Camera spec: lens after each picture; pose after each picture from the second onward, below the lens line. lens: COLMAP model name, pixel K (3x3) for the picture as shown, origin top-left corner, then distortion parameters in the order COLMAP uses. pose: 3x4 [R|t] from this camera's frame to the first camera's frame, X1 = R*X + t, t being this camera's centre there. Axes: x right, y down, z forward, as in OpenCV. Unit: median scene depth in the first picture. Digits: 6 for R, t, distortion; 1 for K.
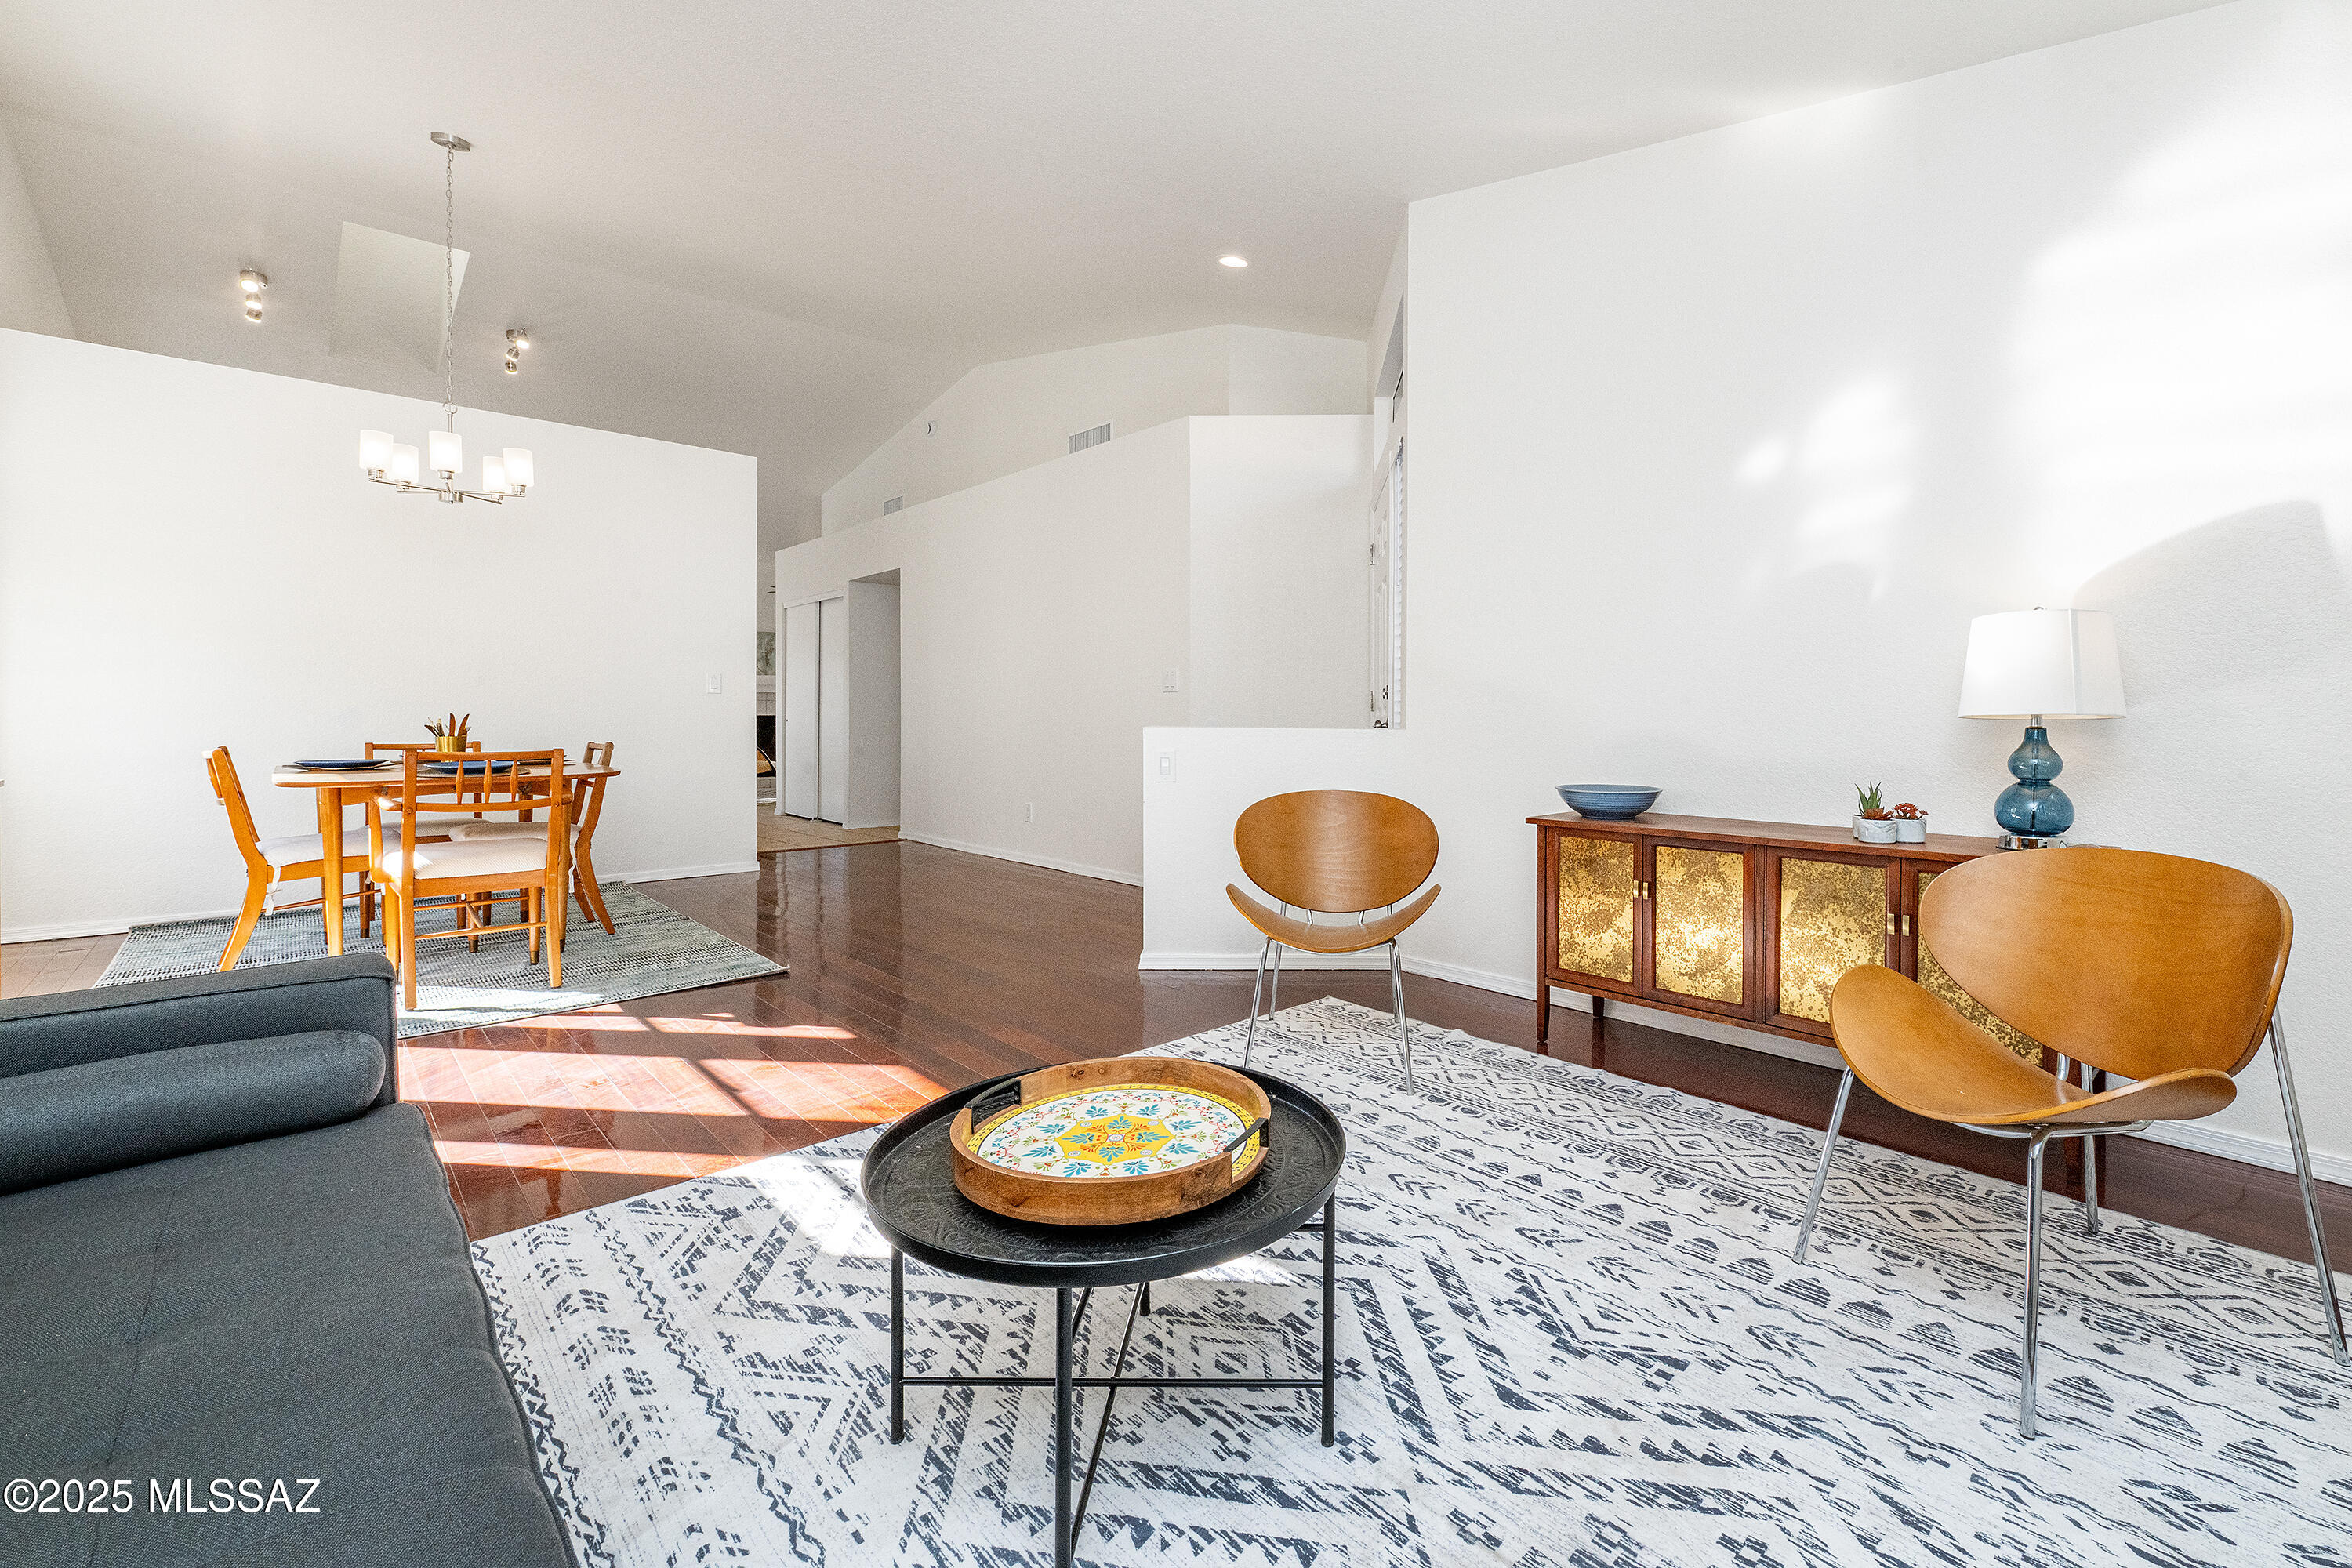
lens RADIAL K [[1007.1, 0, 1310.7], [0, 1007.1, 724.2], [0, 0, 1]] dist [-0.000093, -0.000153]
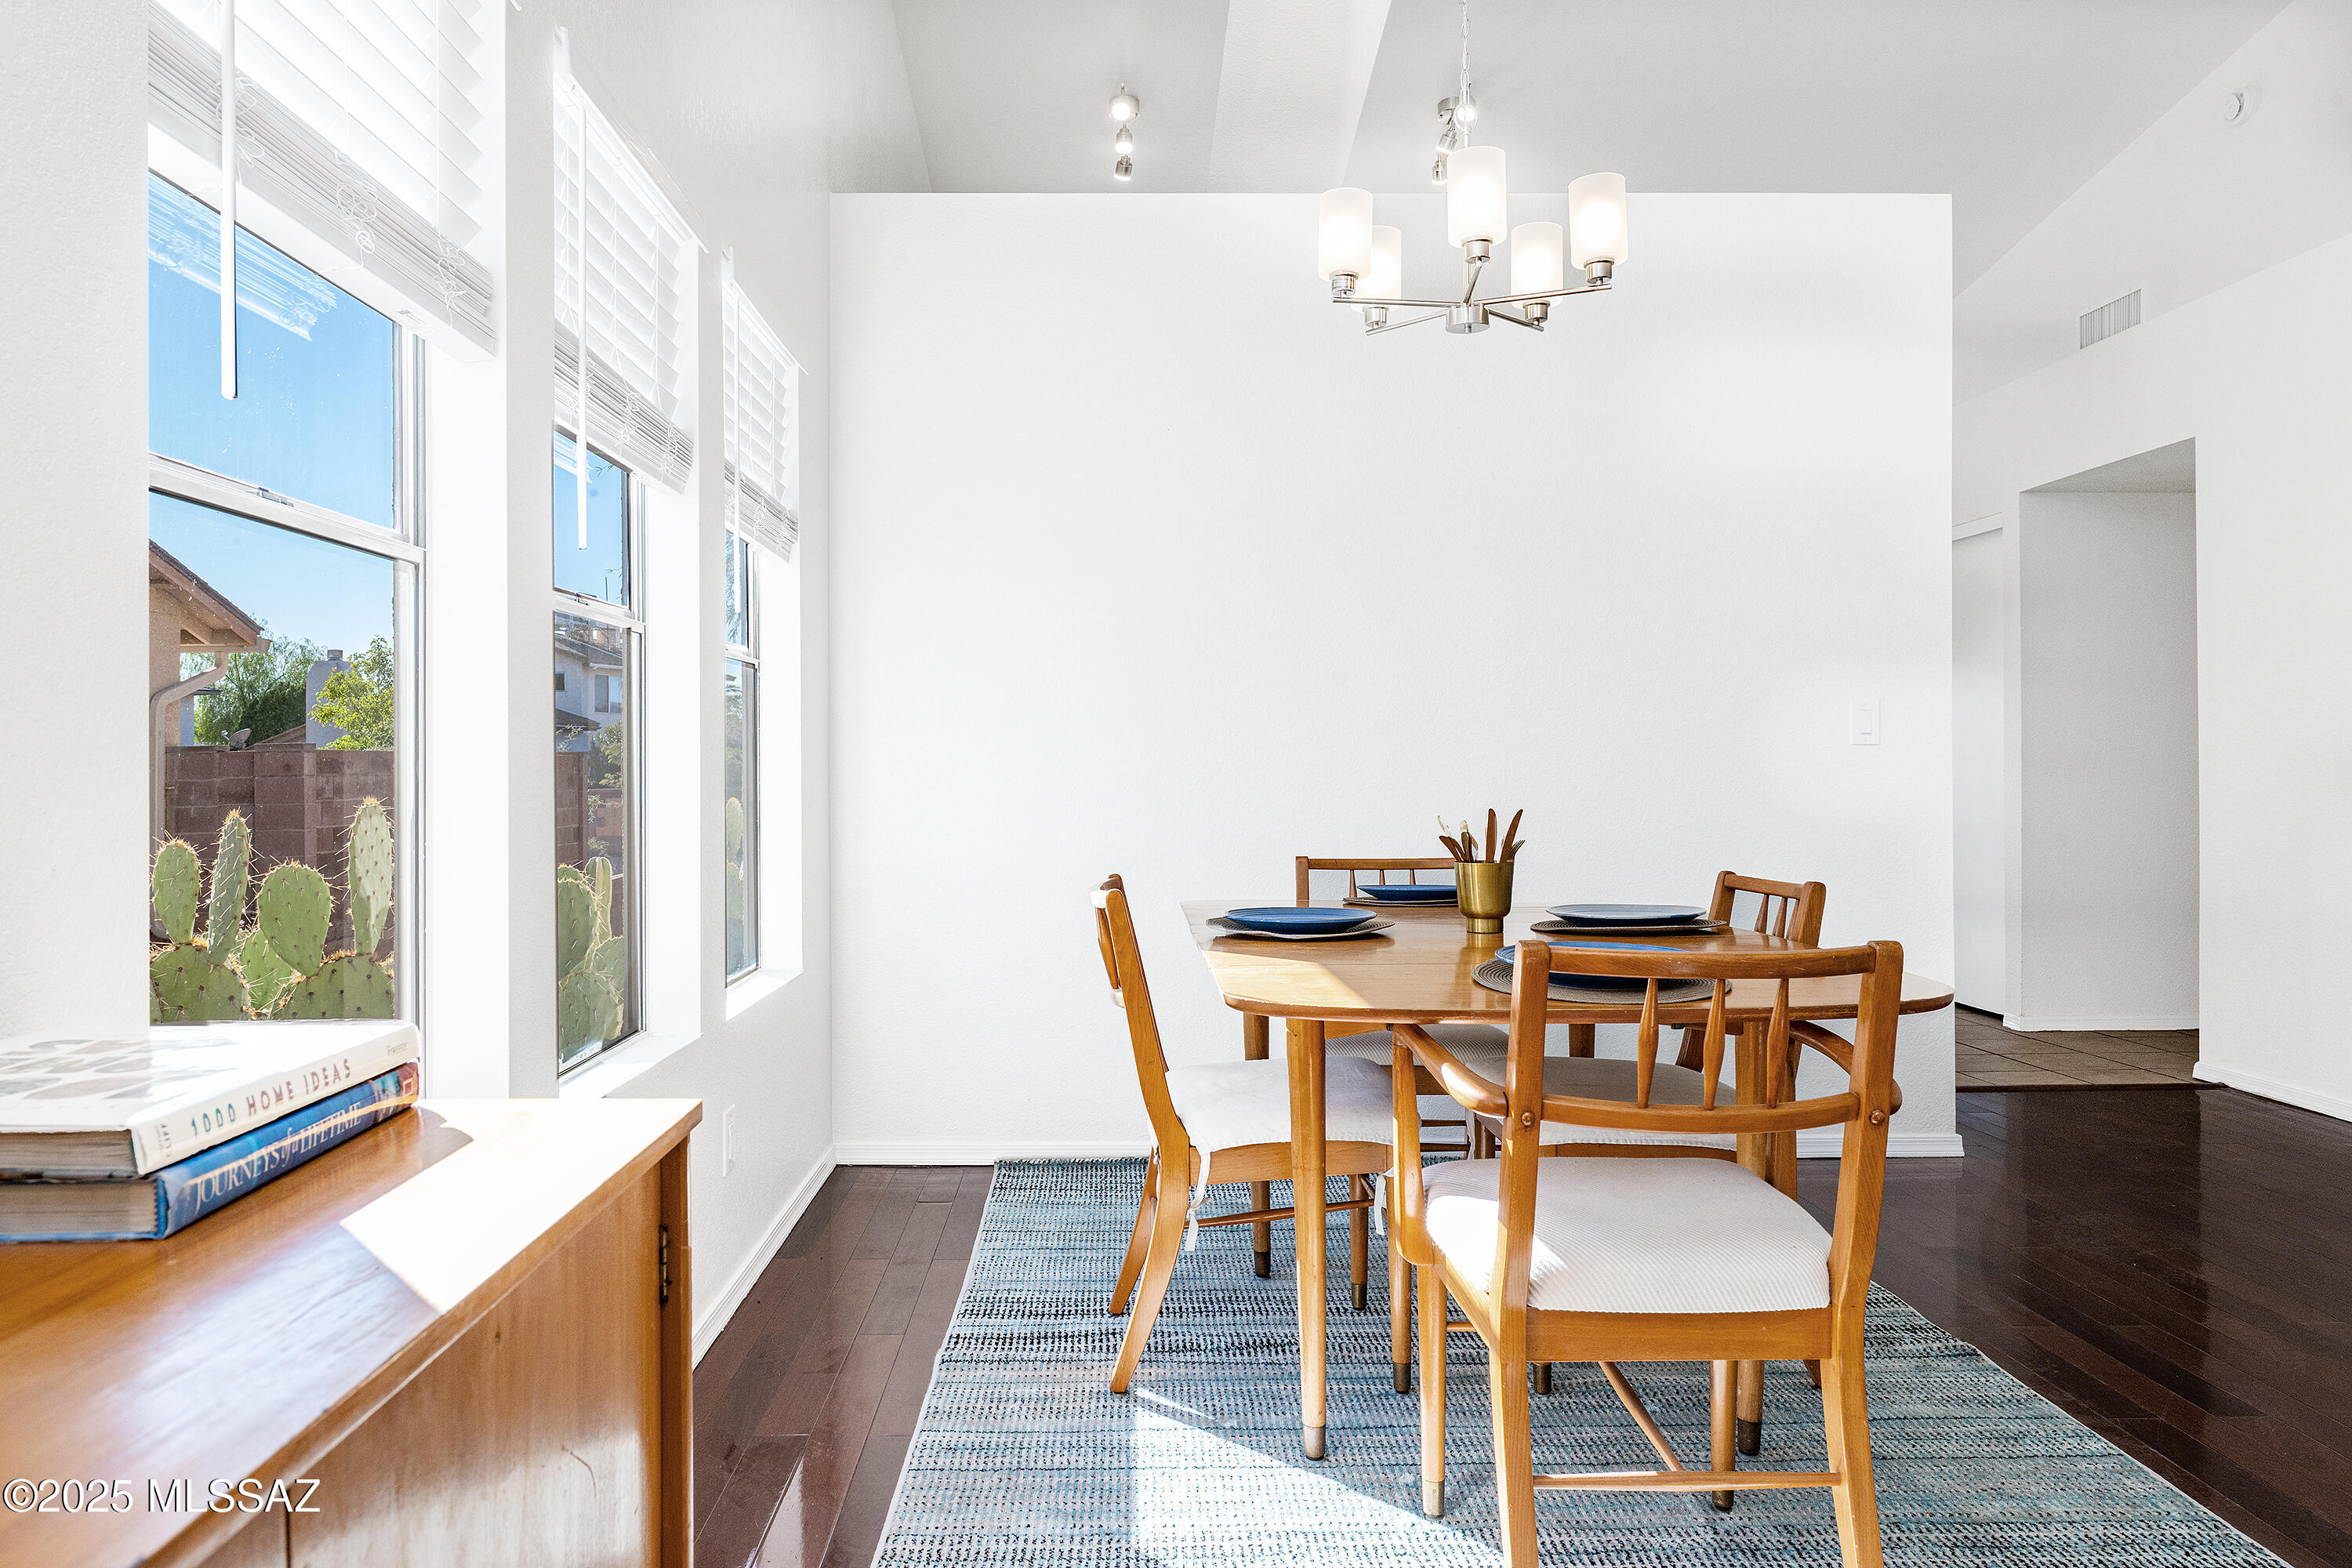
lens RADIAL K [[1575.9, 0, 1163.5], [0, 1575.9, 740.5], [0, 0, 1]] dist [-0.002055, -0.001178]
pose [[0.723163, -0.026836, -0.690156, -0.482817], [0.005392, 0.999434, -0.033211, -0.017847], [0.690656, 0.020296, 0.722898, 0.416377]]
